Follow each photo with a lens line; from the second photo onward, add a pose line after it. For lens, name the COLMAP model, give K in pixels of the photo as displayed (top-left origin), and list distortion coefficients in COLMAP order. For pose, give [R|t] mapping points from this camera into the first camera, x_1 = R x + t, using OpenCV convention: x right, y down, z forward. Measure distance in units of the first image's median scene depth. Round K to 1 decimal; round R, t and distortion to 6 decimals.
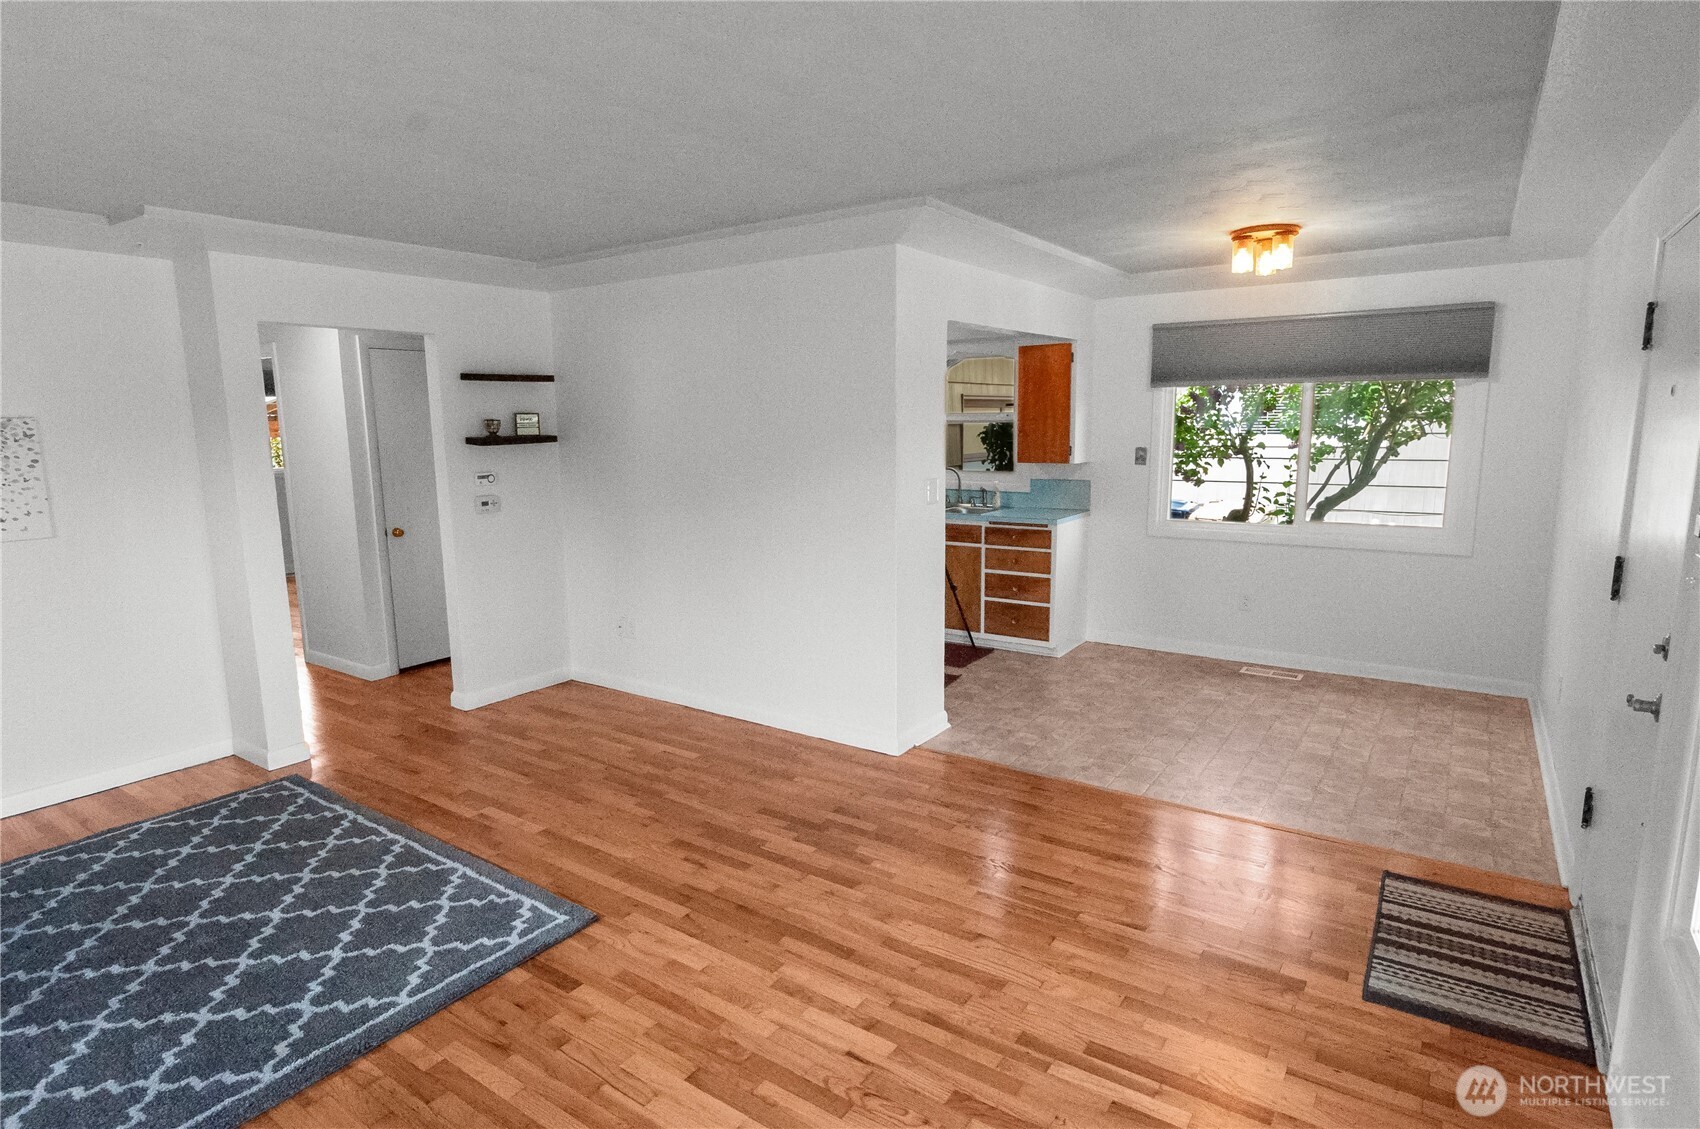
lens RADIAL K [[900.7, 0, 850.0], [0, 900.7, 564.5], [0, 0, 1]] dist [-0.011248, -0.000900]
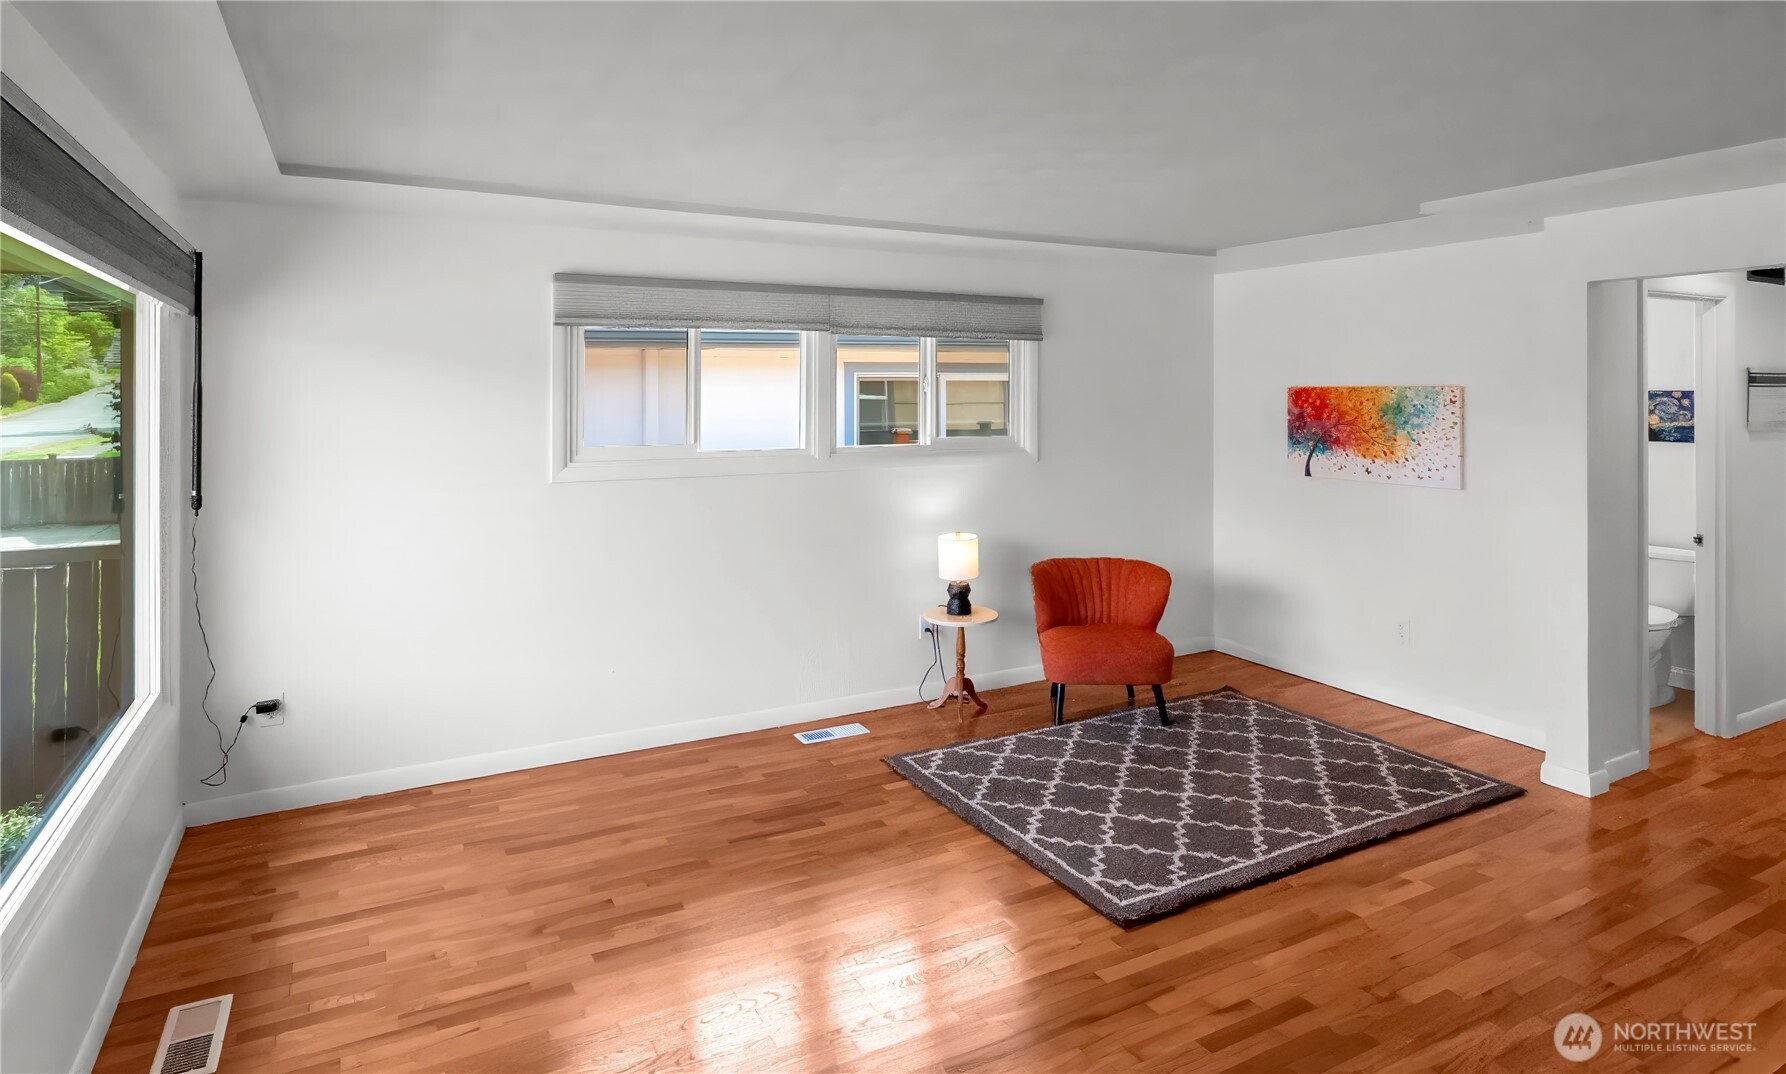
lens RADIAL K [[959.8, 0, 893.0], [0, 959.8, 537.0], [0, 0, 1]] dist [0.001428, -0.000679]
pose [[-0.444865, 0.149425, -0.883044, 0.647777], [-0.138744, 0.962581, 0.232781, -0.197862], [0.884785, 0.226073, -0.407487, 1.099469]]
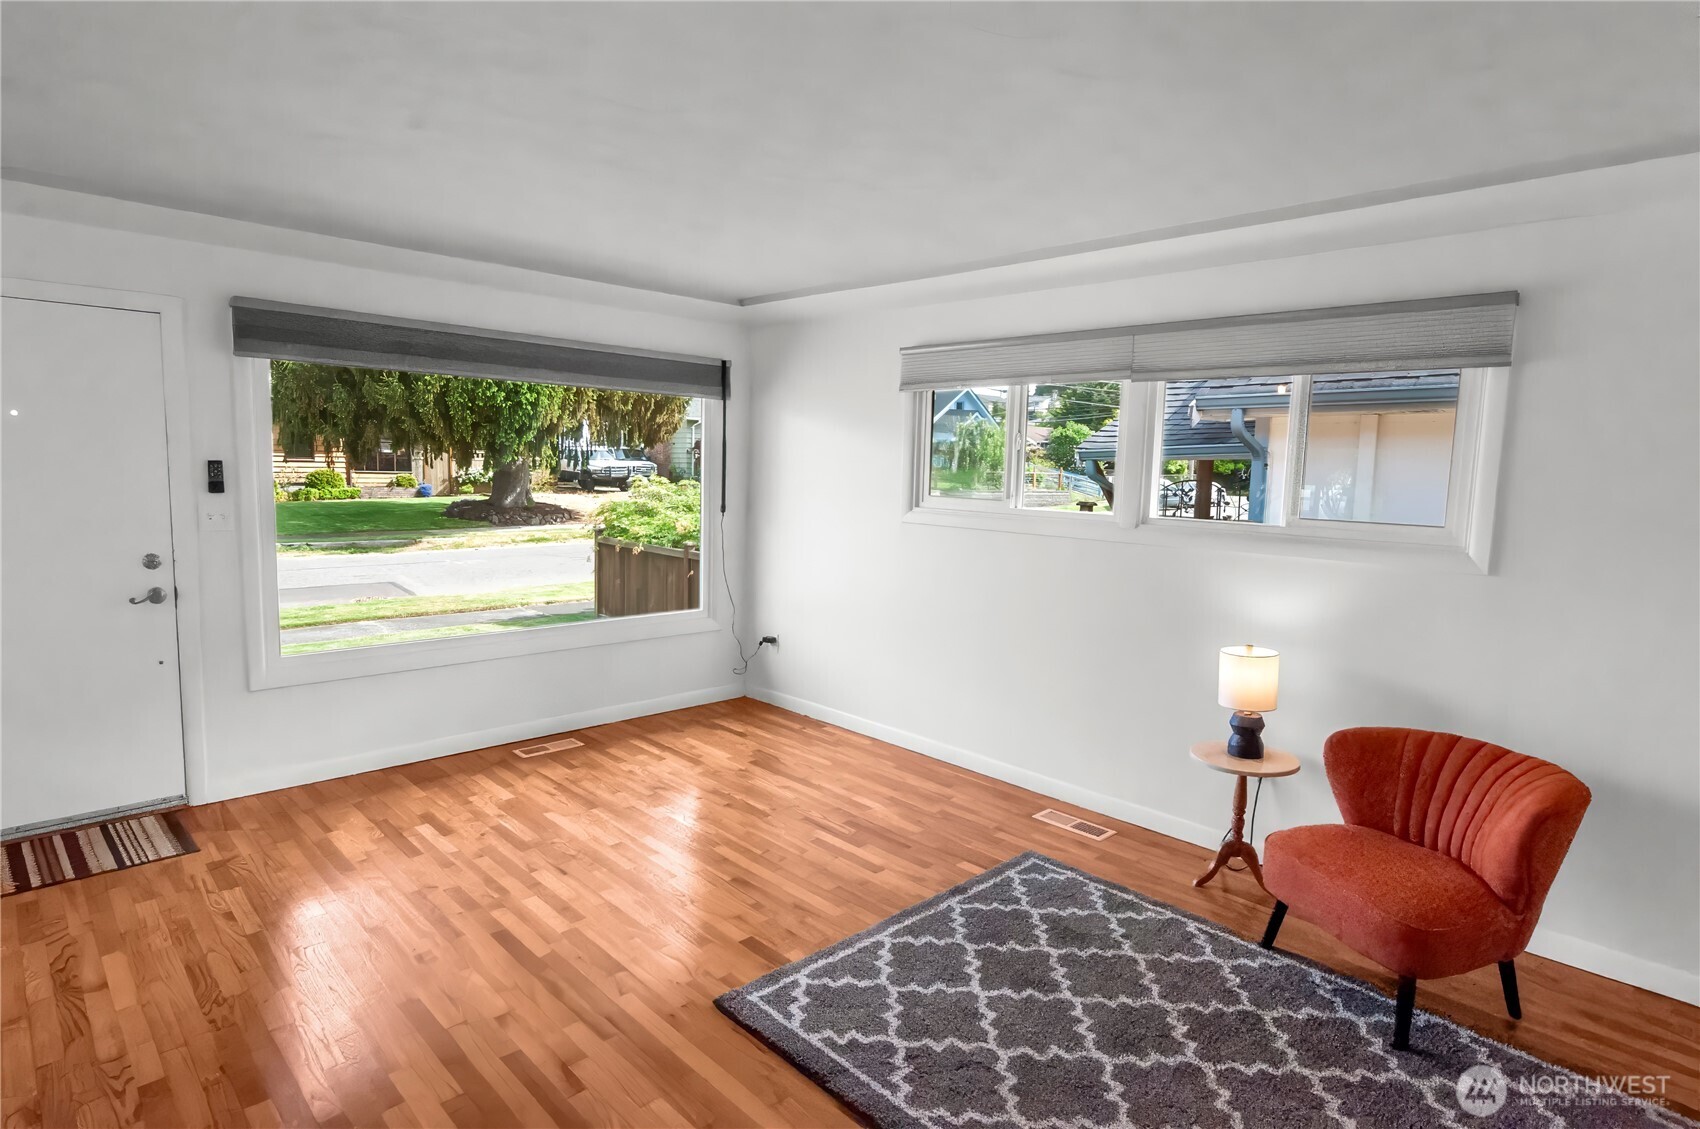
lens RADIAL K [[900.7, 0, 850.0], [0, 900.7, 564.5], [0, 0, 1]] dist [-0.011248, -0.000900]
pose [[-0.981111, -0.036091, 0.190051, -0.558299], [0.016041, 0.963881, 0.265851, -0.248777], [-0.192781, 0.263877, -0.945095, 1.683449]]
